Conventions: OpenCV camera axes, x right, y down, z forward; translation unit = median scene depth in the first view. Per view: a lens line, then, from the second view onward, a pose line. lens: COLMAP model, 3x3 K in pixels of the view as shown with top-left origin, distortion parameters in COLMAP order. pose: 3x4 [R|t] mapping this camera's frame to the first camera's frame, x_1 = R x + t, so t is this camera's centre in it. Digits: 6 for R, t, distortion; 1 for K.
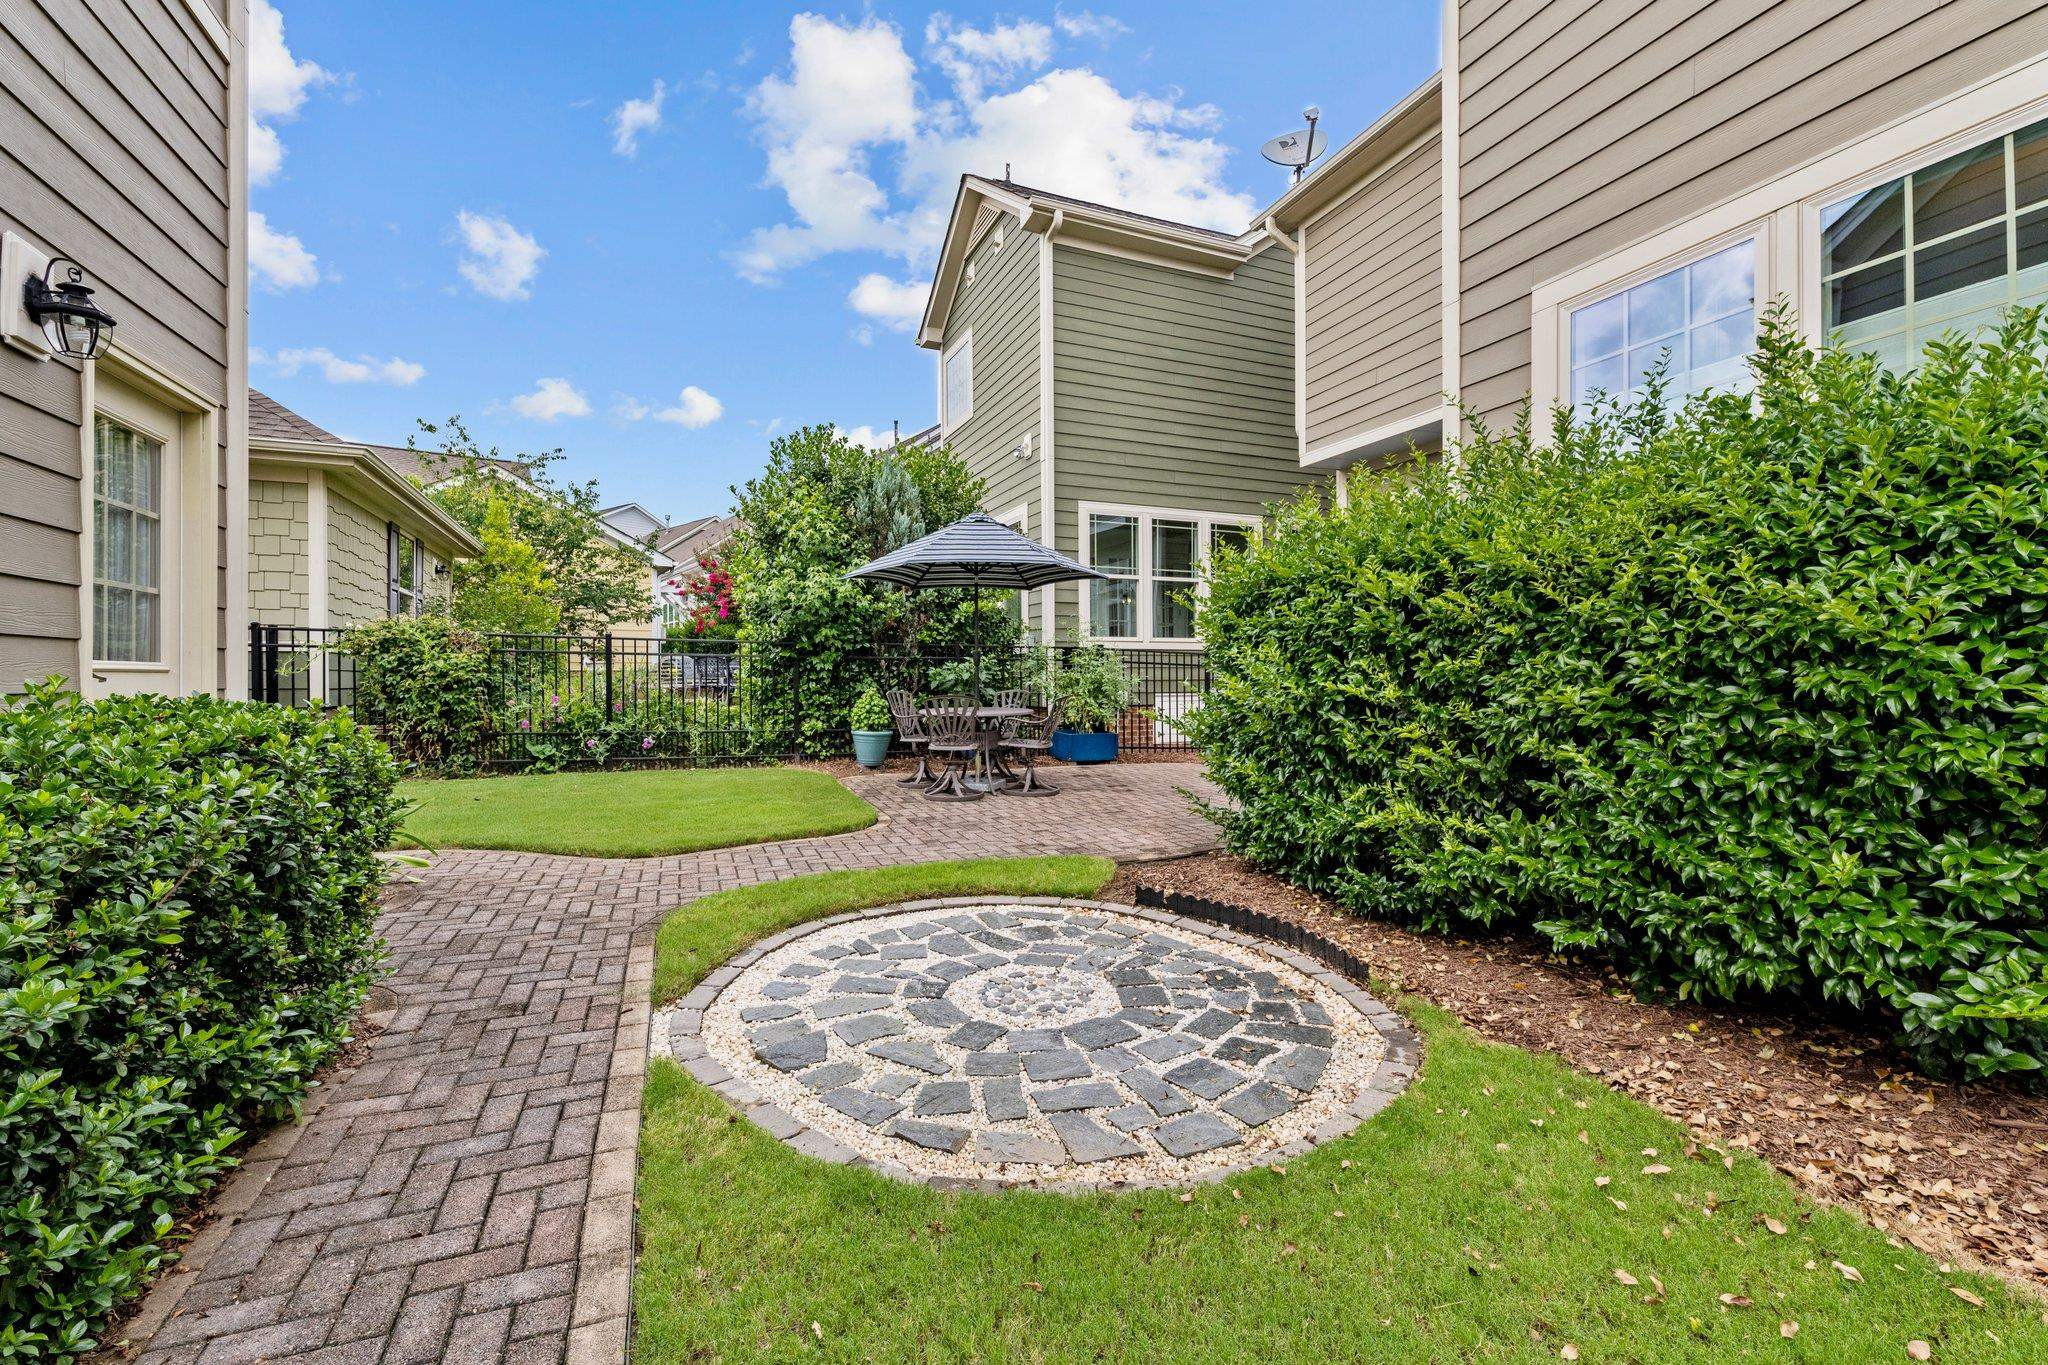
lens RADIAL K [[880.2, 0, 1026.1], [0, 880.2, 681.0], [0, 0, 1]] dist [0.004429, -0.000662]
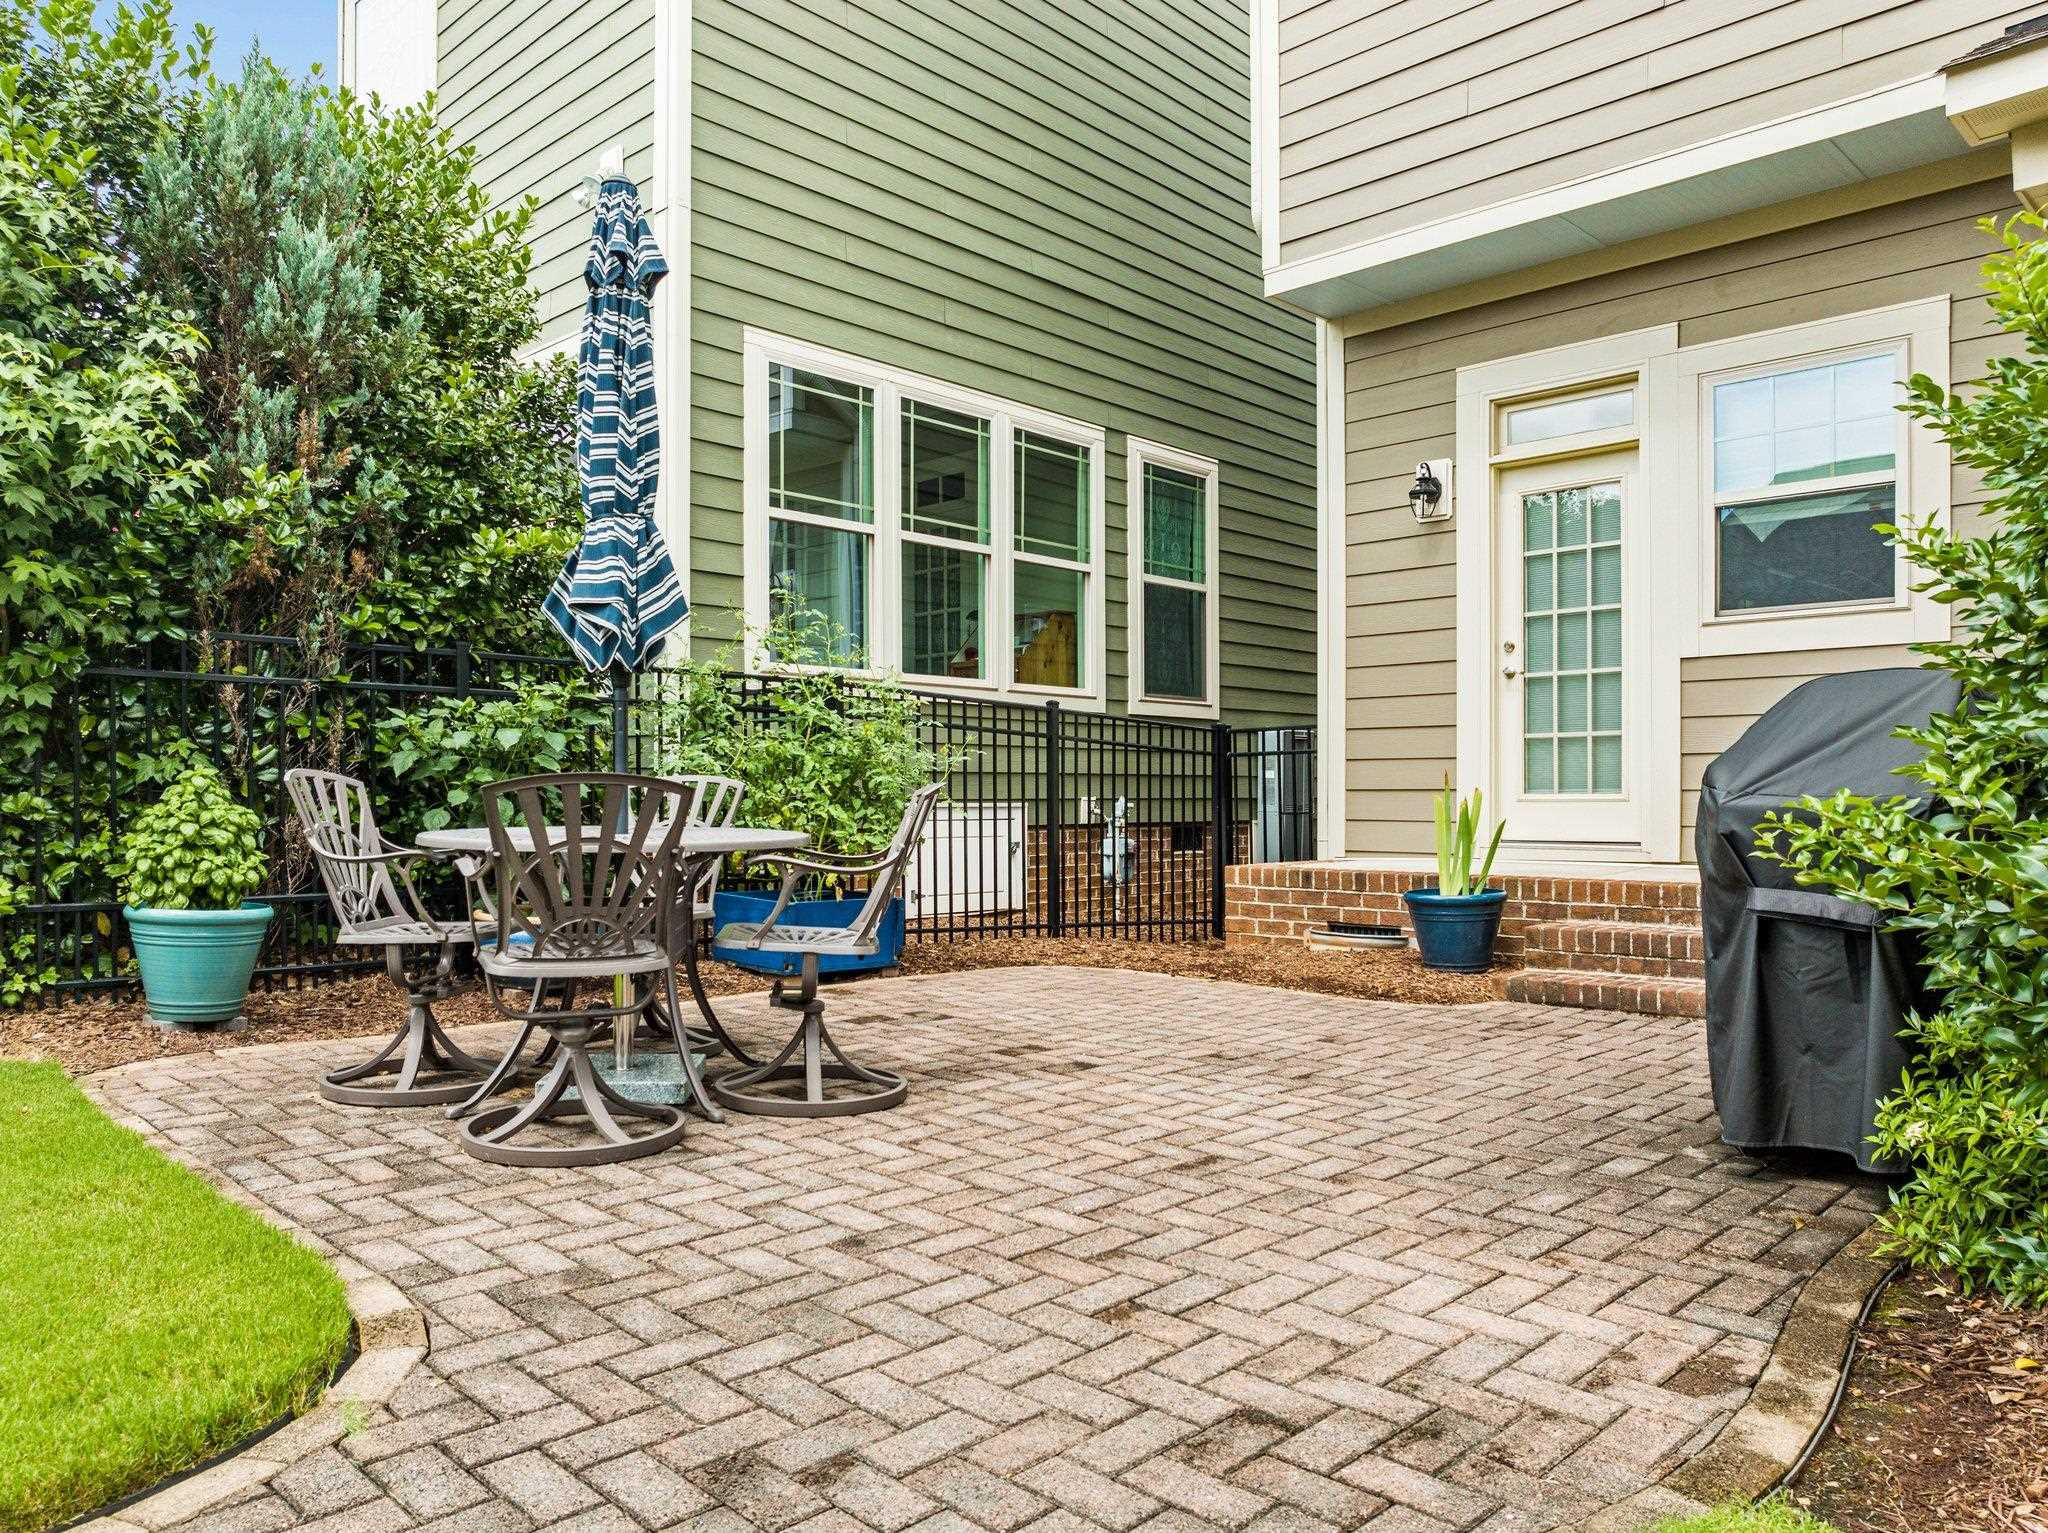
lens RADIAL K [[1453.1, 0, 1004.2], [0, 1453.1, 818.4], [0, 0, 1]] dist [-0.025903, -0.002566]
pose [[0.920132, 0.000655, 0.391607, -0.111073], [-0.003897, 0.999964, 0.007484, 0.020239], [-0.391588, -0.008412, 0.920102, 0.413985]]
